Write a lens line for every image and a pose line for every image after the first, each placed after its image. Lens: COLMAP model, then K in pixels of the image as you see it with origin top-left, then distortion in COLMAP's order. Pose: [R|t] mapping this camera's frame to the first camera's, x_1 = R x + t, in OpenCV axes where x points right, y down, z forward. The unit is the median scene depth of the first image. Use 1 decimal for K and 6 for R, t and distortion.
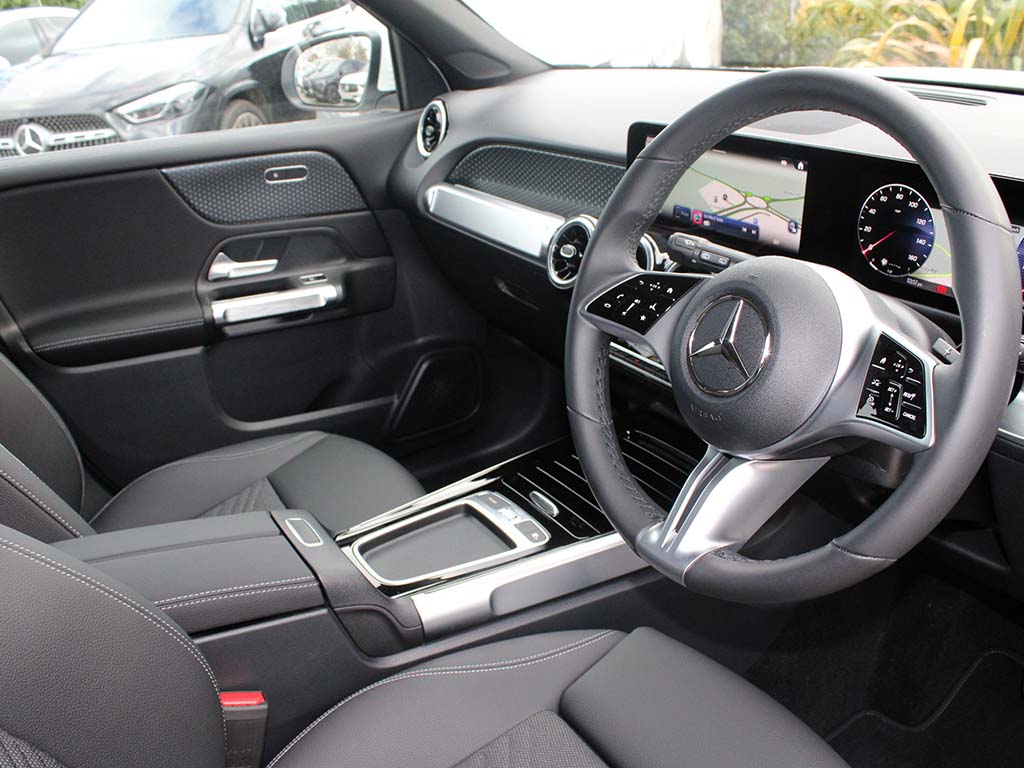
lens RADIAL K [[952.8, 0, 512.0], [0, 952.8, 384.0], [0, 0, 1]] dist [-0.160707, 0.131626]
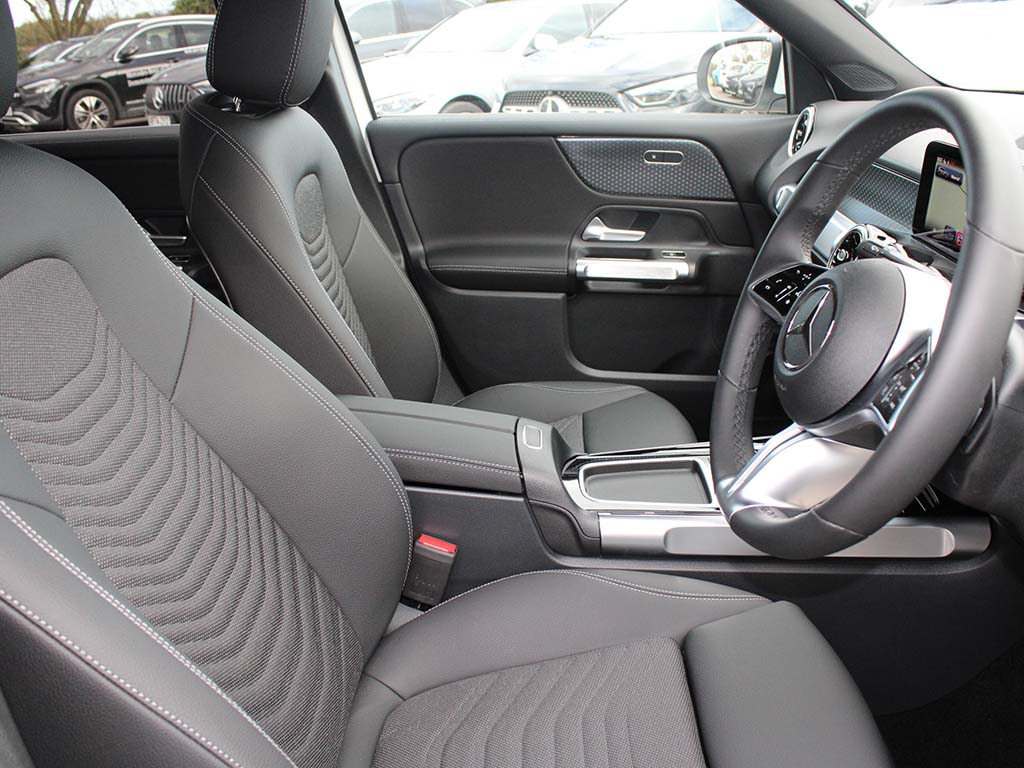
lens RADIAL K [[952.8, 0, 512.0], [0, 952.8, 384.0], [0, 0, 1]] dist [-0.160707, 0.131626]
pose [[0.853289, 0.221738, -0.471943, 0.192354], [-0.221476, 0.973501, 0.056954, 0.015779], [0.472066, 0.055925, 0.879788, -0.057570]]
